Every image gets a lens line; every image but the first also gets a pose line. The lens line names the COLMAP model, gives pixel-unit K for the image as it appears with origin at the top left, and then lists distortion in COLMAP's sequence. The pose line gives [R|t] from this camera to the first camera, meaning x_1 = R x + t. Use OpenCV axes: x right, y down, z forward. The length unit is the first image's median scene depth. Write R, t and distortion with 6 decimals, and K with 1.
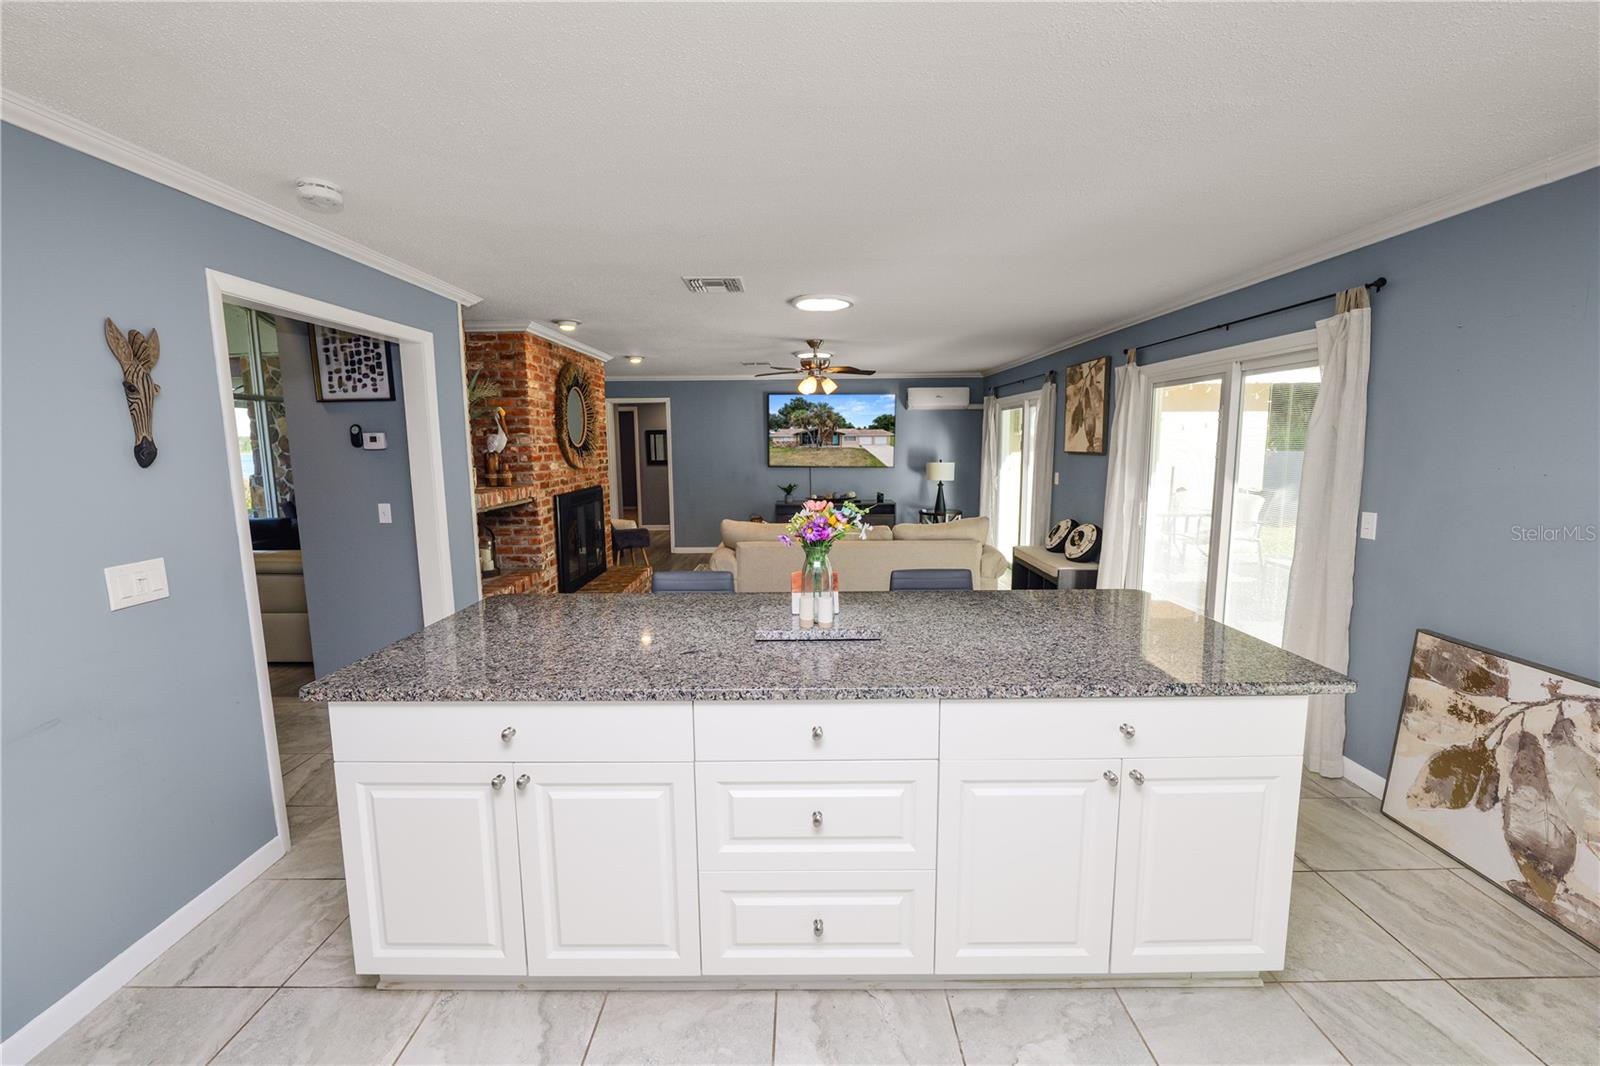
lens RADIAL K [[650.8, 0, 797.6], [0, 650.8, 528.0], [0, 0, 1]] dist [-0.012941, 0.000860]
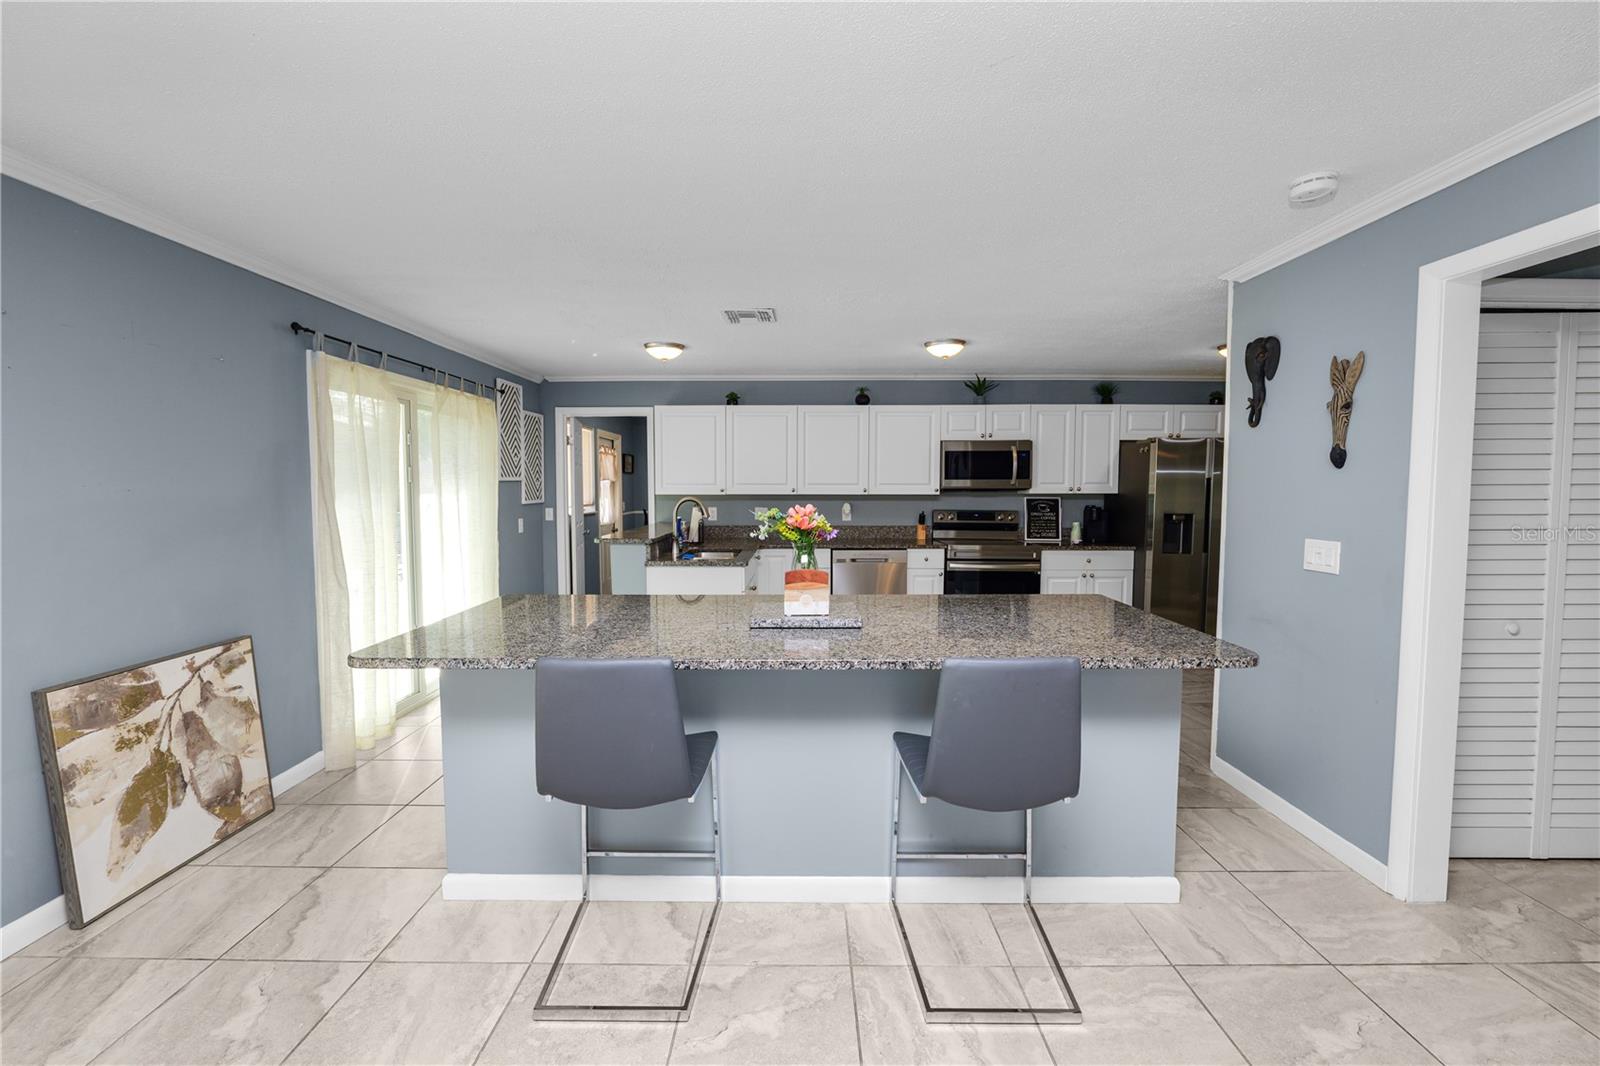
lens RADIAL K [[650.8, 0, 796.2], [0, 650.8, 528.4], [0, 0, 1]] dist [-0.012941, 0.000860]
pose [[-0.999930, 0.011331, 0.003390, 0.016580], [0.011771, 0.981290, 0.192177, -0.091251], [-0.001149, 0.192203, -0.981354, 0.880920]]
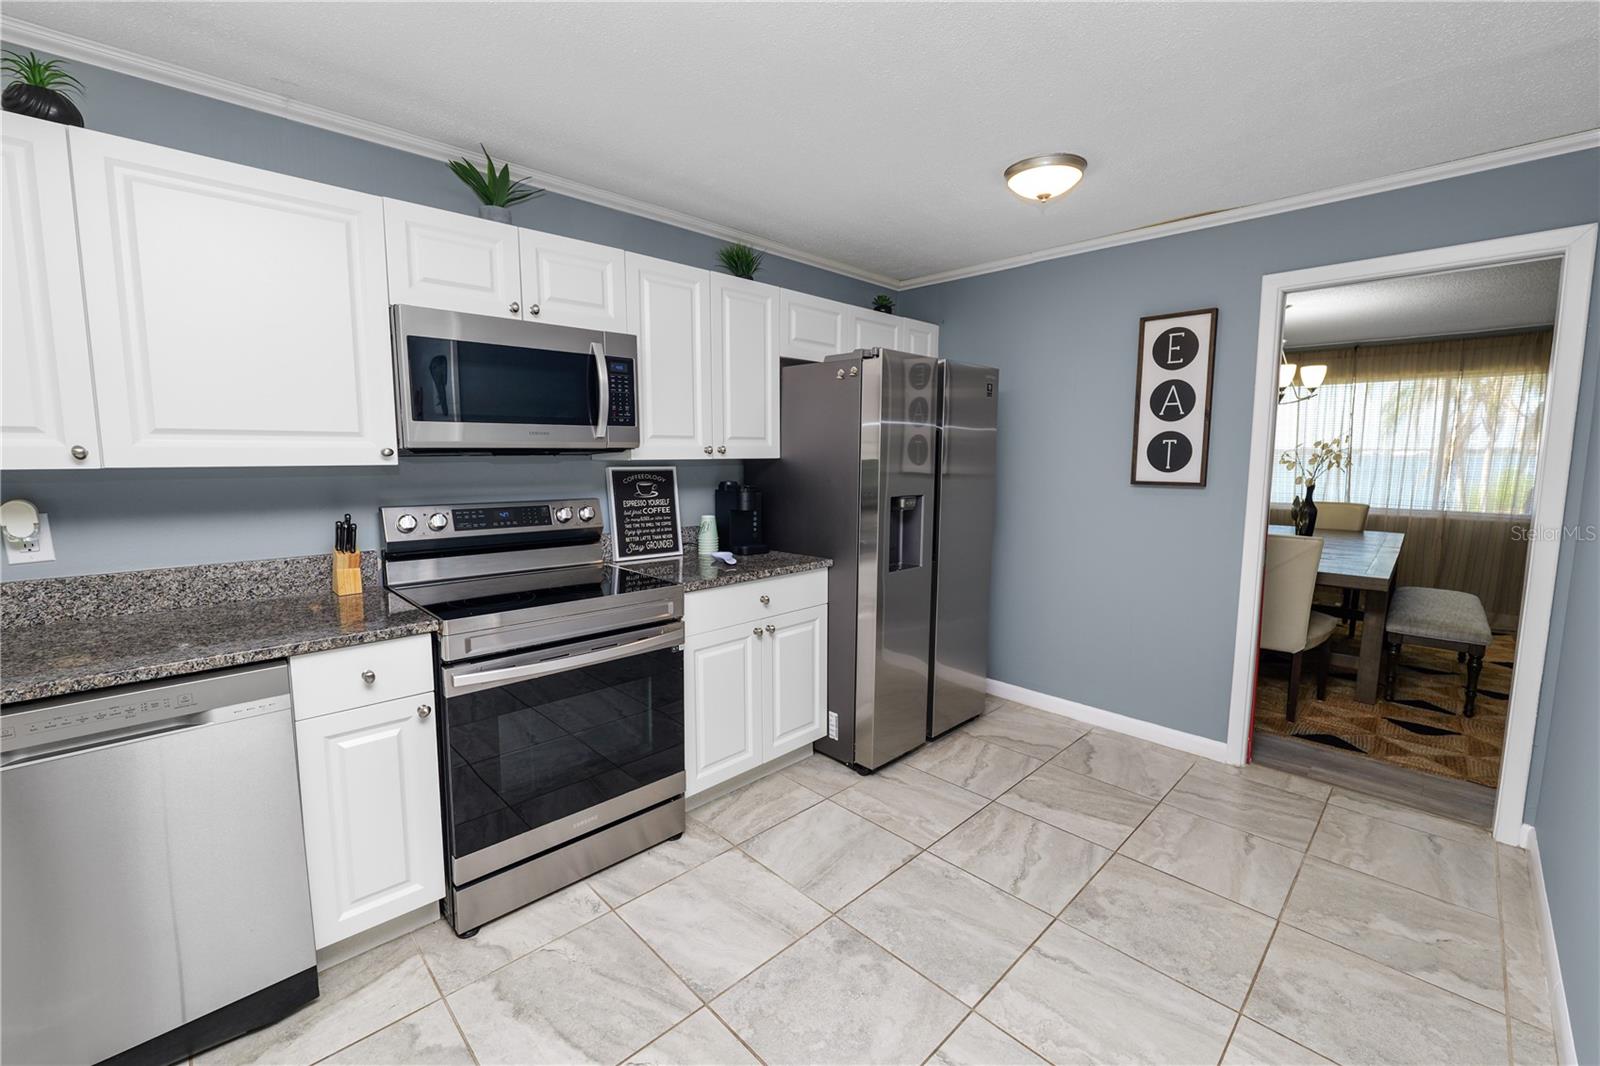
lens RADIAL K [[650.8, 0, 796.9], [0, 650.8, 526.4], [0, 0, 1]] dist [-0.012941, 0.000860]
pose [[-0.714120, 0.089582, -0.694267, -0.128370], [-0.086064, 0.973018, 0.214075, 0.003841], [0.694712, 0.212627, -0.687142, 0.196178]]
